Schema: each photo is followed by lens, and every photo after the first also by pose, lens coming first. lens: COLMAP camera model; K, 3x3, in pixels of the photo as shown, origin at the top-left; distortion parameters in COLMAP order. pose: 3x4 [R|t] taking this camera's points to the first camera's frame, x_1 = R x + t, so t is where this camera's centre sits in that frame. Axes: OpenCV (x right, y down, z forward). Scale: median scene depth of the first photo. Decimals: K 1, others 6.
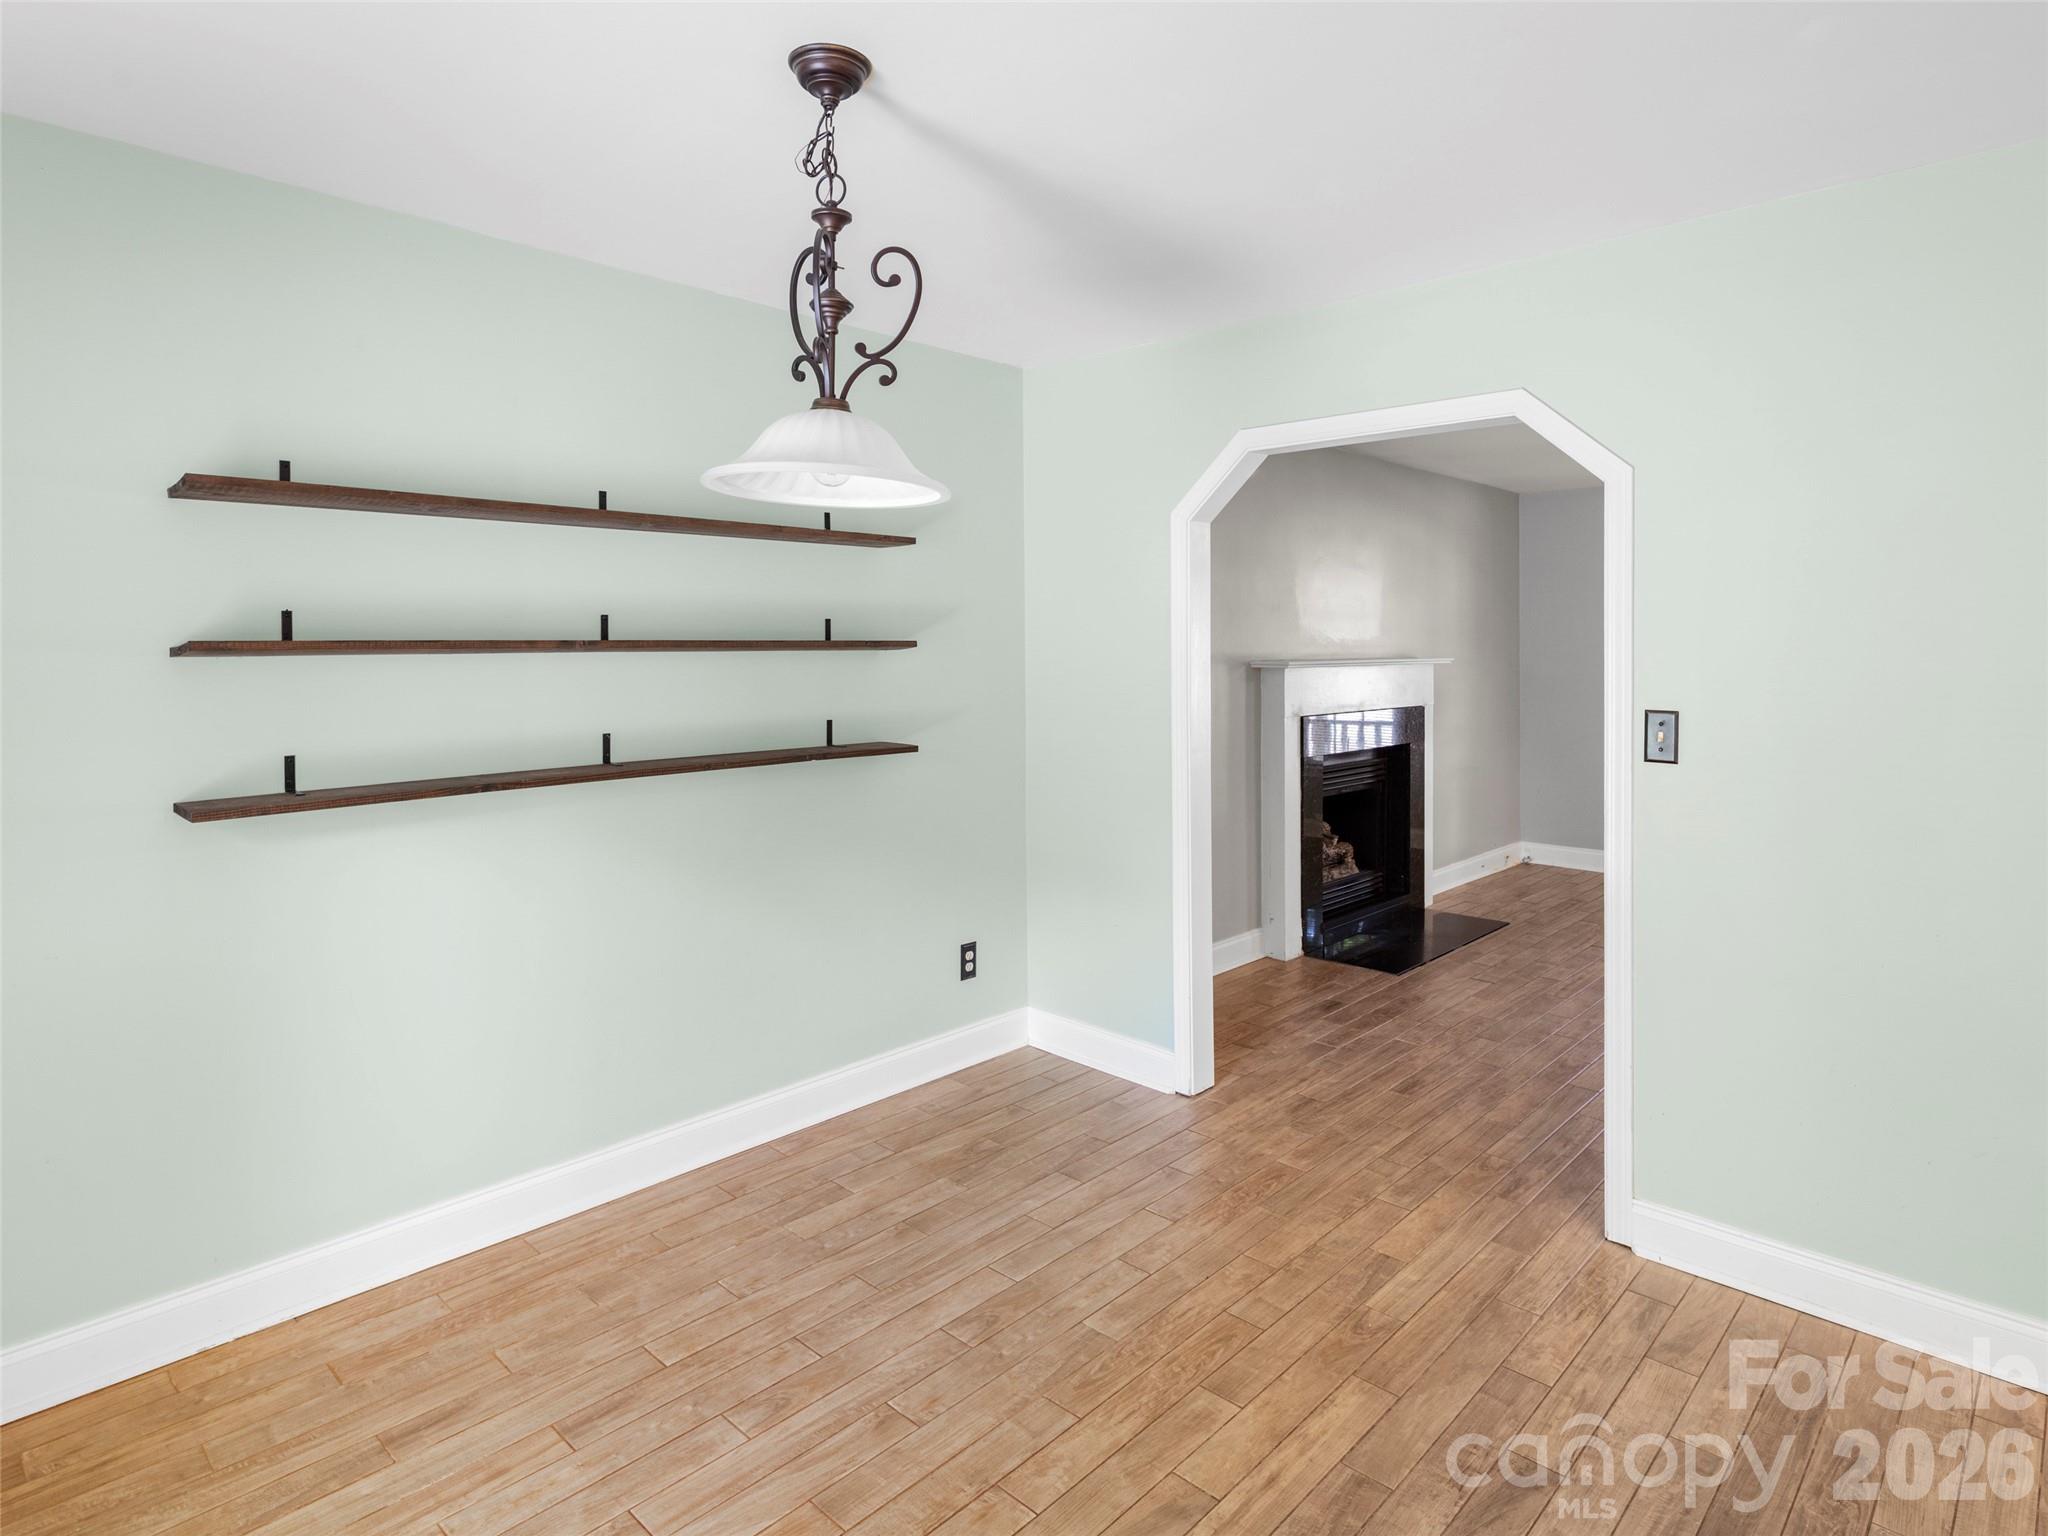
lens RADIAL K [[1133.8, 0, 1029.8], [0, 1133.8, 654.5], [0, 0, 1]] dist [0.033091, -0.038145]
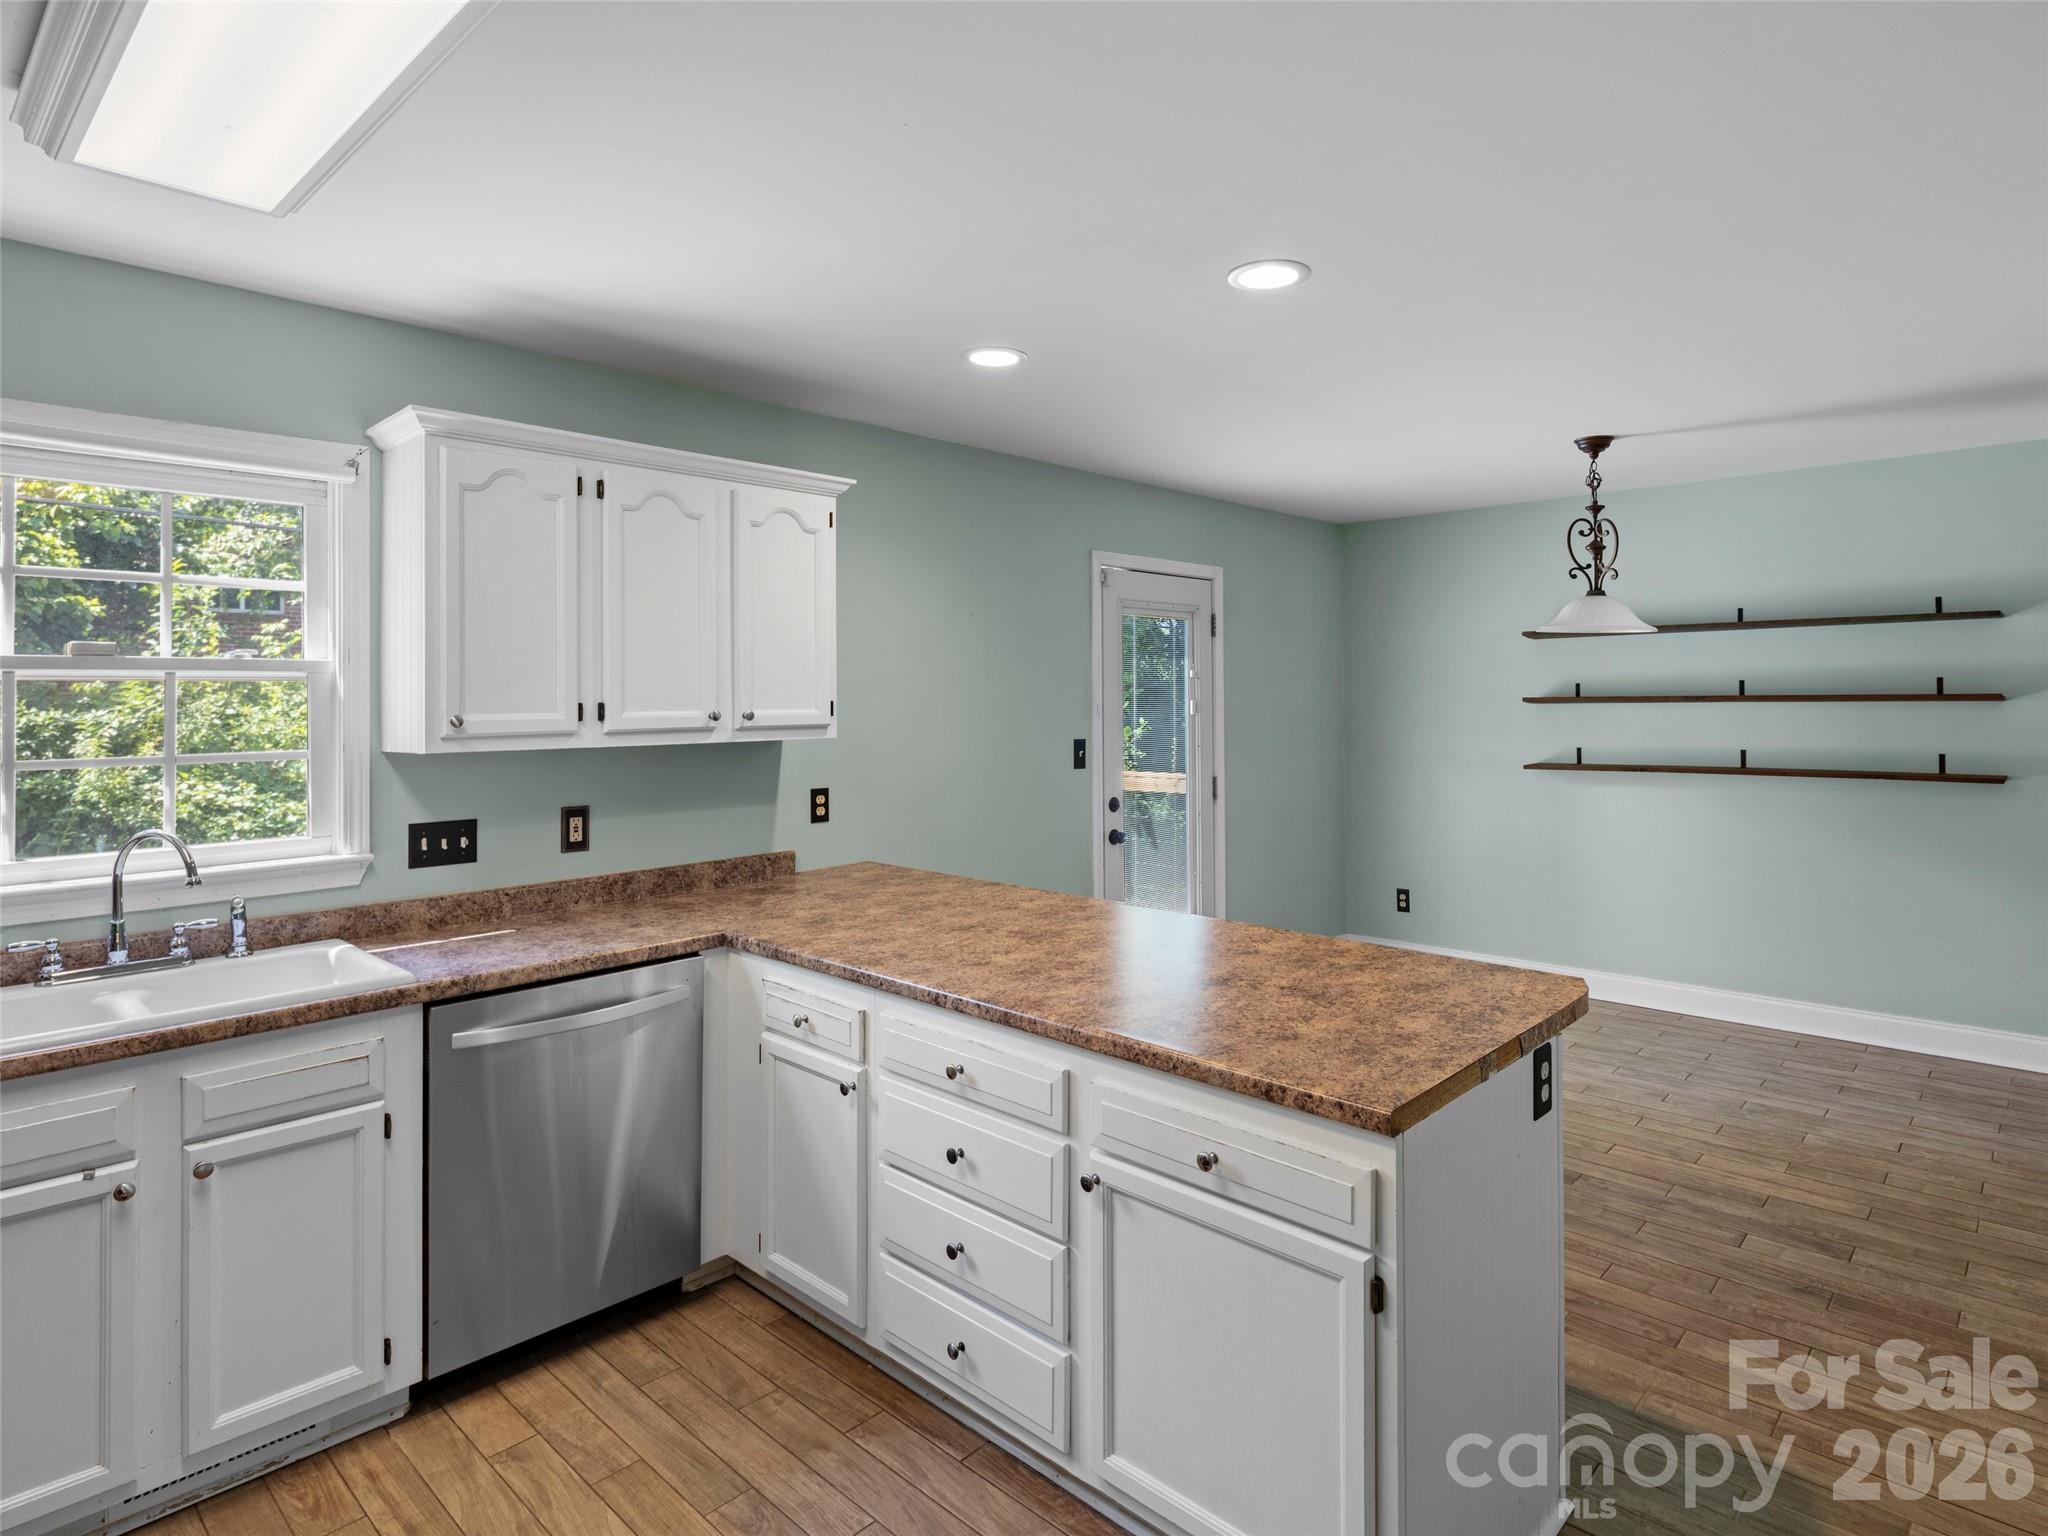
lens RADIAL K [[1140.5, 0, 1053.2], [0, 1140.5, 666.9], [0, 0, 1]] dist [0.005453, 0.000511]
pose [[-0.013266, -0.020882, -0.999694, 1.626384], [0.003446, 0.999775, -0.020930, -0.026867], [0.999906, -0.003723, -0.013191, -0.015456]]
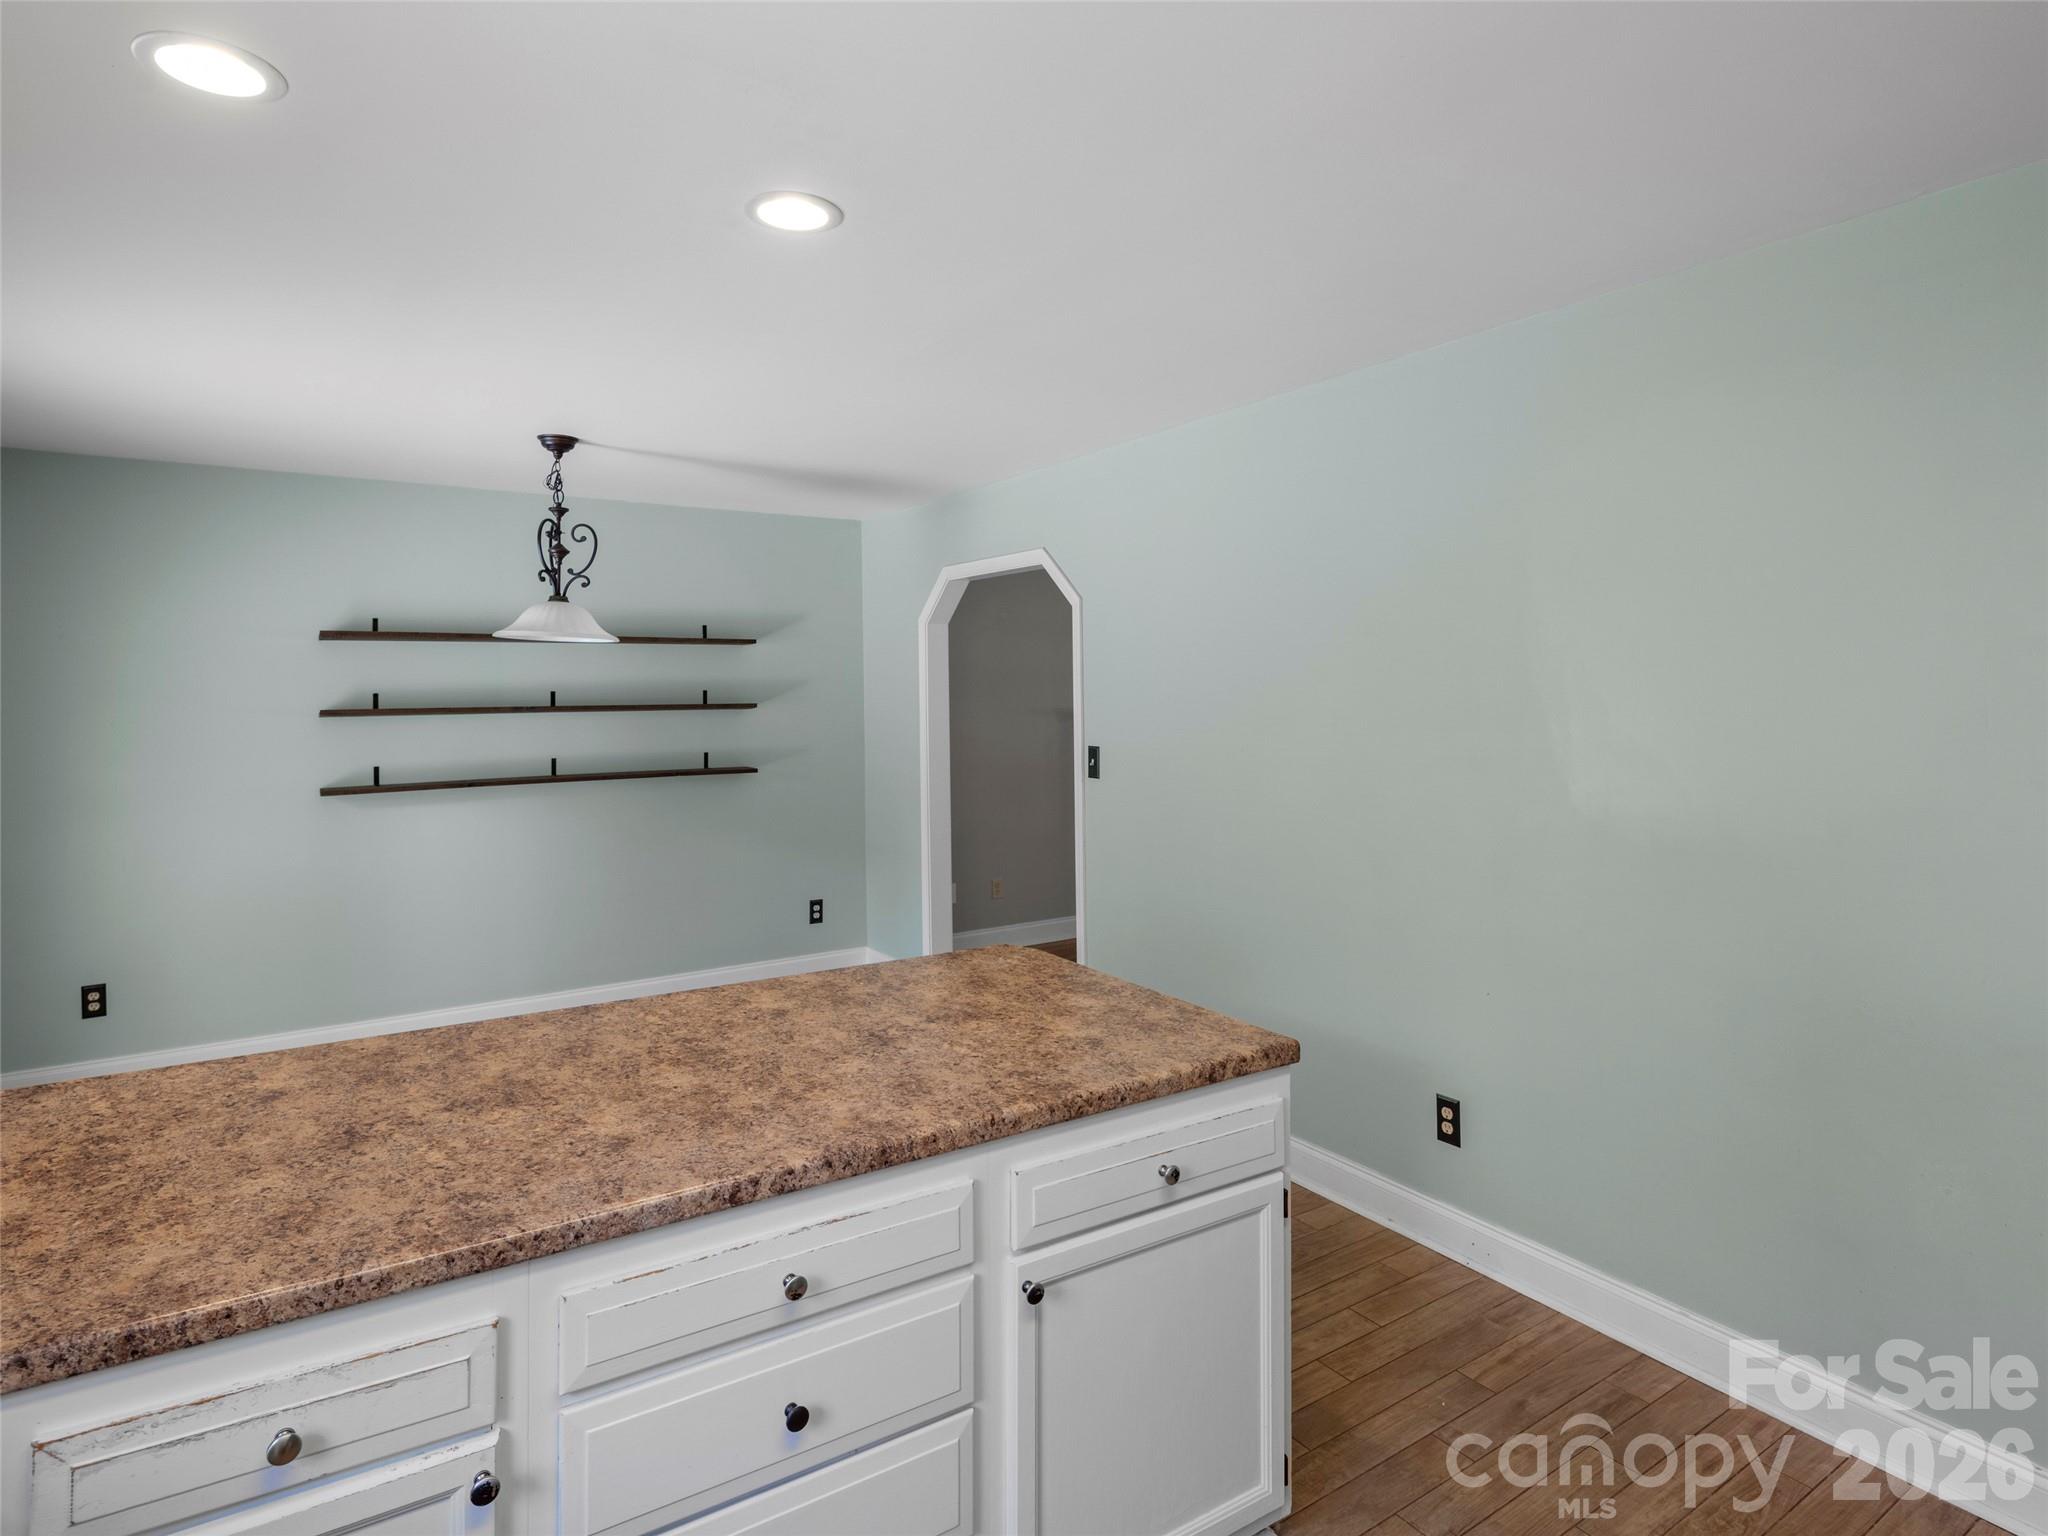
lens RADIAL K [[1140.5, 0, 1053.2], [0, 1140.5, 666.9], [0, 0, 1]] dist [0.005453, 0.000511]
pose [[0.972937, -0.011582, -0.230780, 0.959627], [0.005154, 0.999582, -0.028434, -0.022174], [0.231013, 0.026475, 0.972590, -0.669997]]
